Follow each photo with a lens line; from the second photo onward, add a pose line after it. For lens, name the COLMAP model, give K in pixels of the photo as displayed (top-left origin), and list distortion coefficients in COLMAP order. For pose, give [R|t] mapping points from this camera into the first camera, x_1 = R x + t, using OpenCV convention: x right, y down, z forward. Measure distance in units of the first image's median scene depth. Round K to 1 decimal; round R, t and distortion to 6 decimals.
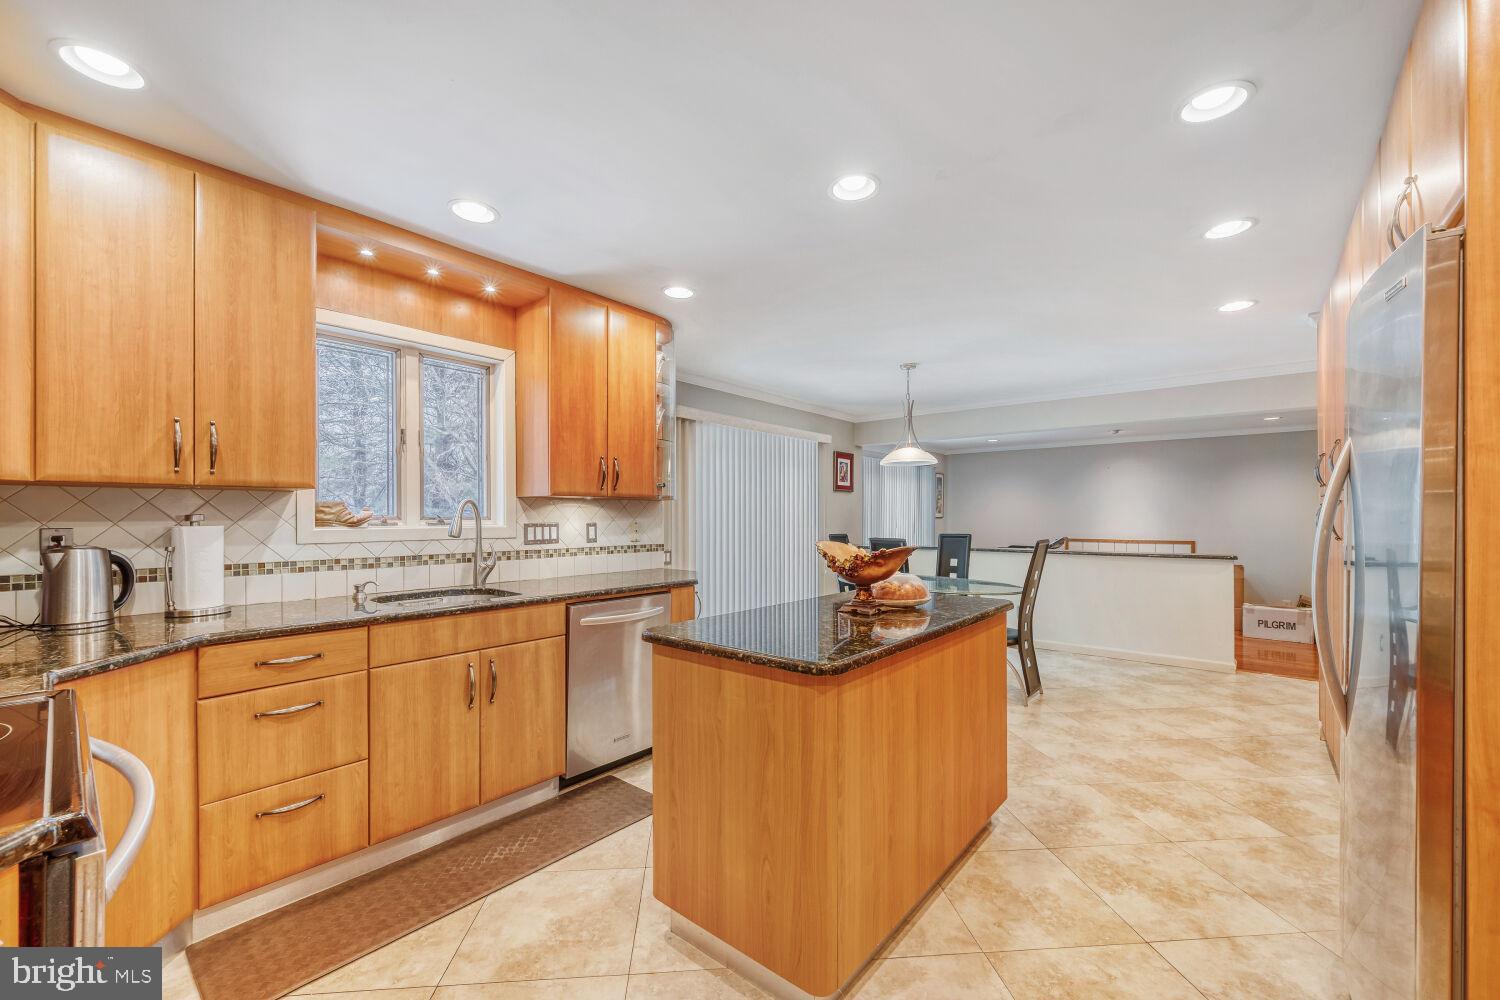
lens RADIAL K [[600.5, 0, 747.0], [0, 600.5, 513.7], [0, 0, 1]] dist [0.000681, -0.001305]
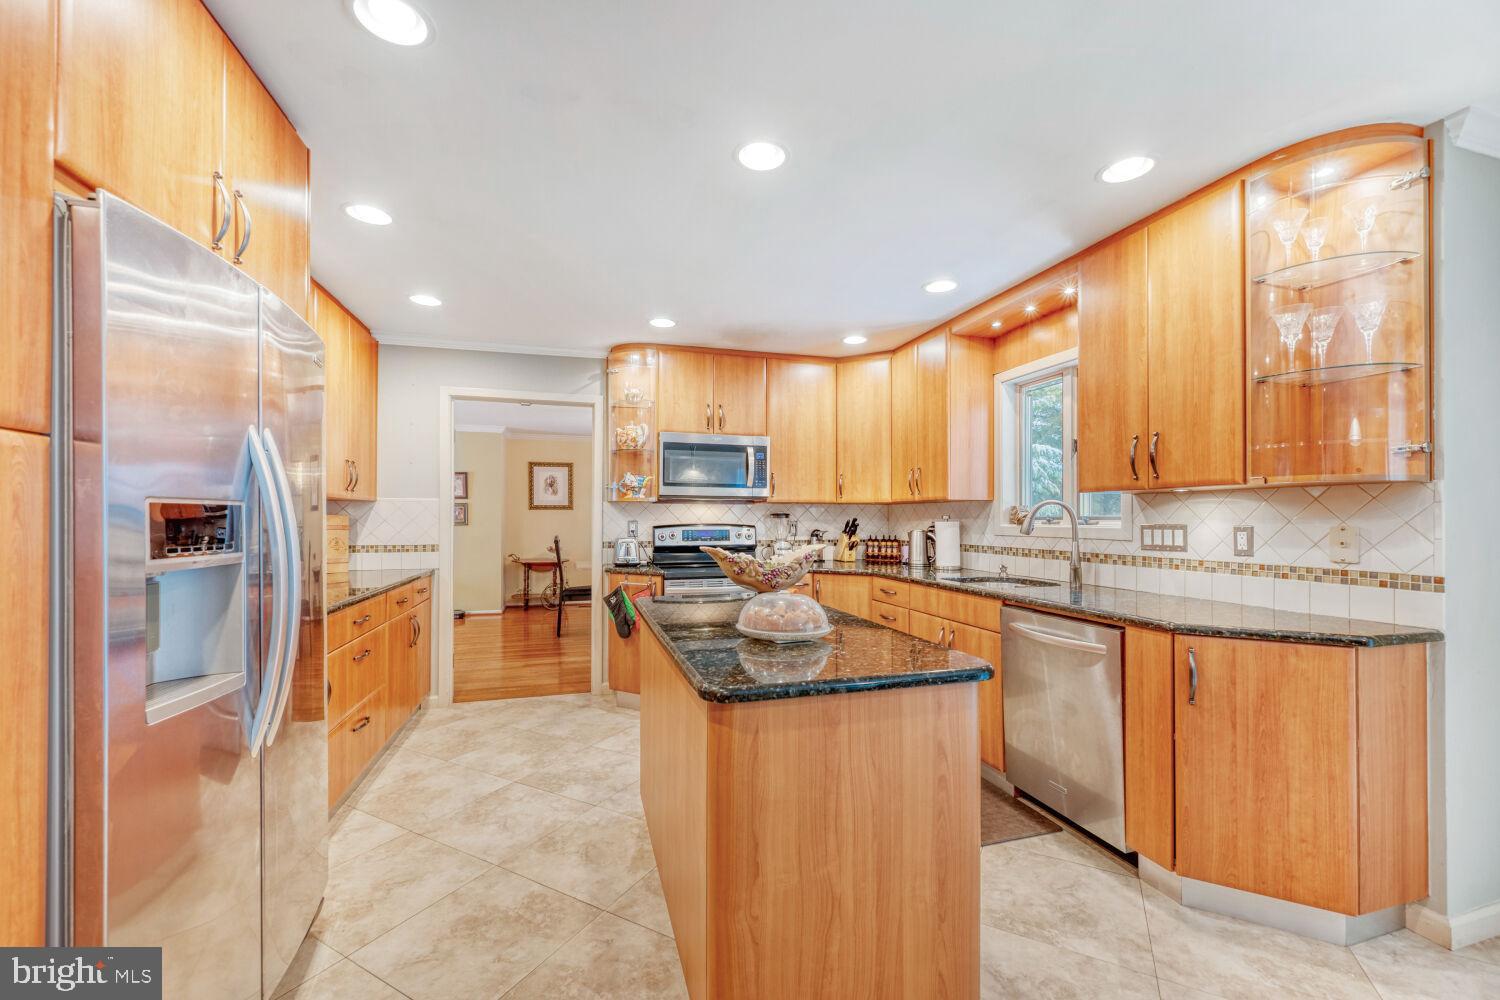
lens RADIAL K [[600.5, 0, 752.4], [0, 600.5, 515.5], [0, 0, 1]] dist [0.000681, -0.001305]
pose [[-0.549975, -0.007327, -0.835149, 0.631832], [-0.001156, 0.999967, -0.008011, 0.010470], [0.835180, -0.003440, -0.549966, 0.993432]]
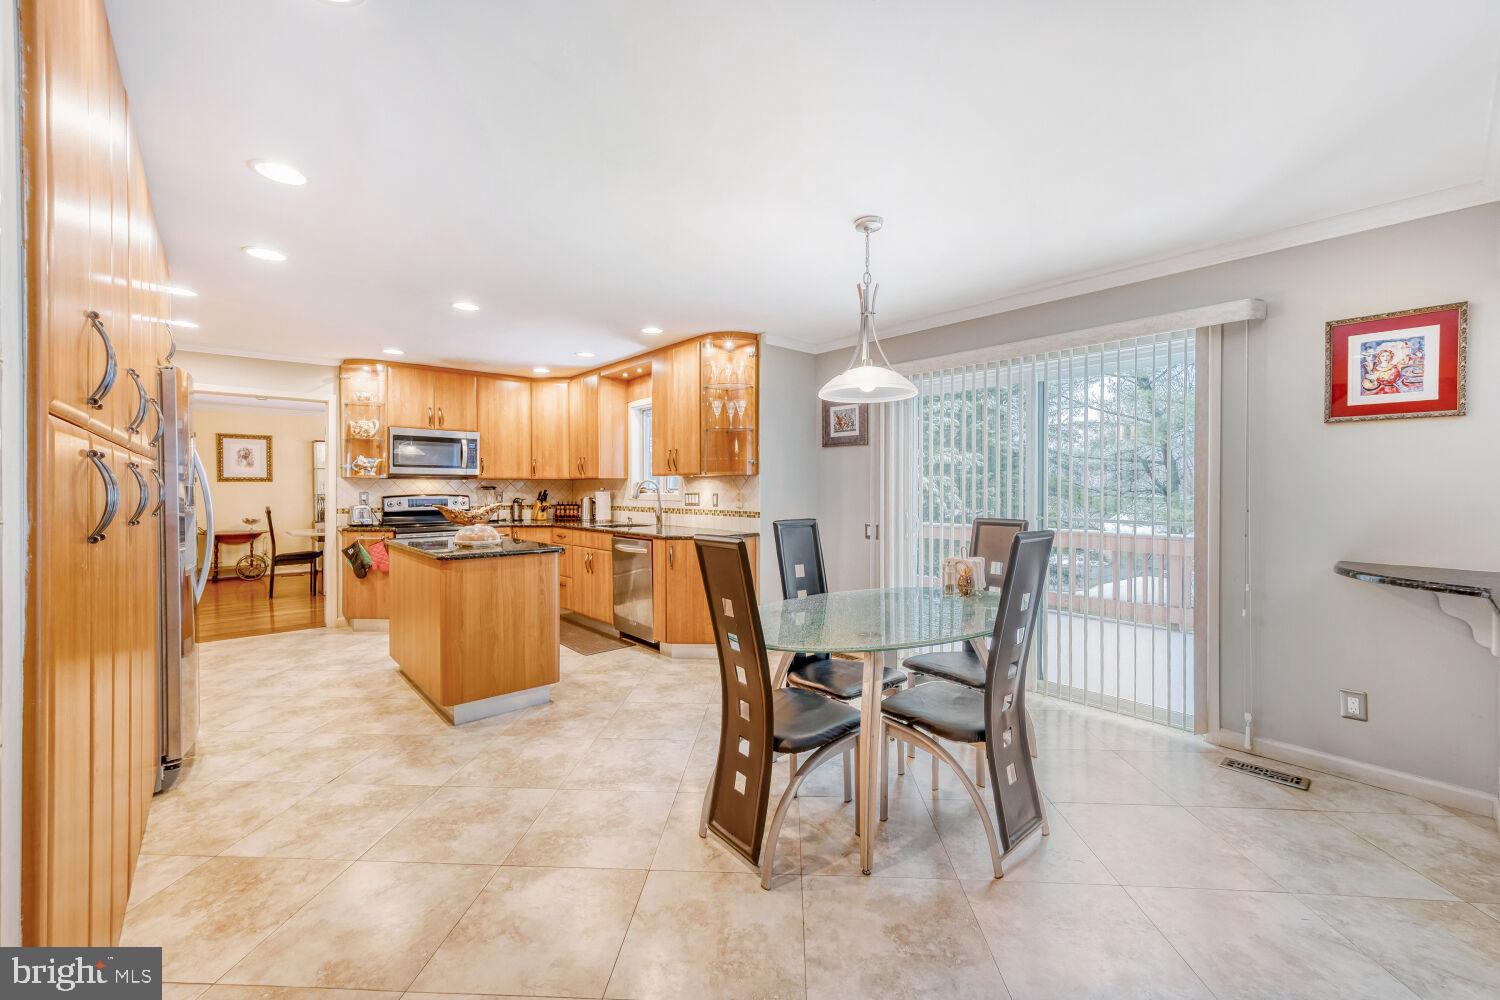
lens RADIAL K [[600.5, 0, 760.0], [0, 600.5, 490.9], [0, 0, 1]] dist [0.000681, -0.001305]
pose [[-0.137084, 0.001852, -0.990558, 1.230506], [0.003740, 0.999992, 0.001351, 0.009728], [0.990552, -0.003520, -0.137090, 1.413042]]
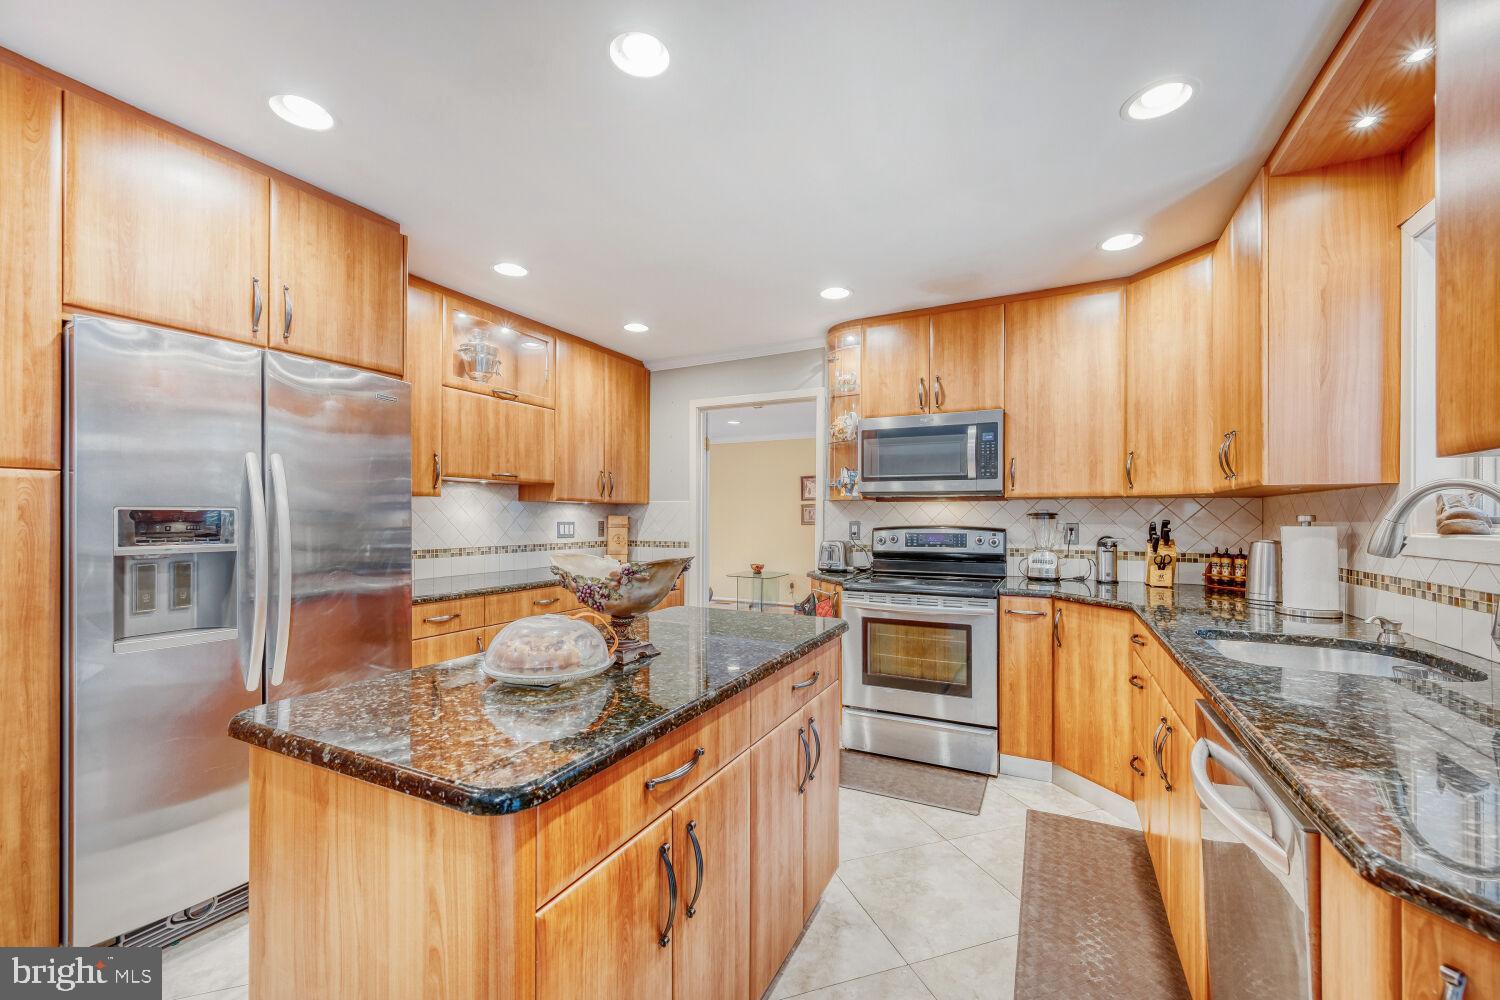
lens RADIAL K [[600.5, 0, 747.4], [0, 600.5, 515.6], [0, 0, 1]] dist [0.000681, -0.001305]
pose [[-0.972944, -0.005131, -0.230985, 0.146441], [-0.003960, 0.999977, -0.005533, 0.006998], [0.231008, -0.004468, -0.972942, 1.148177]]
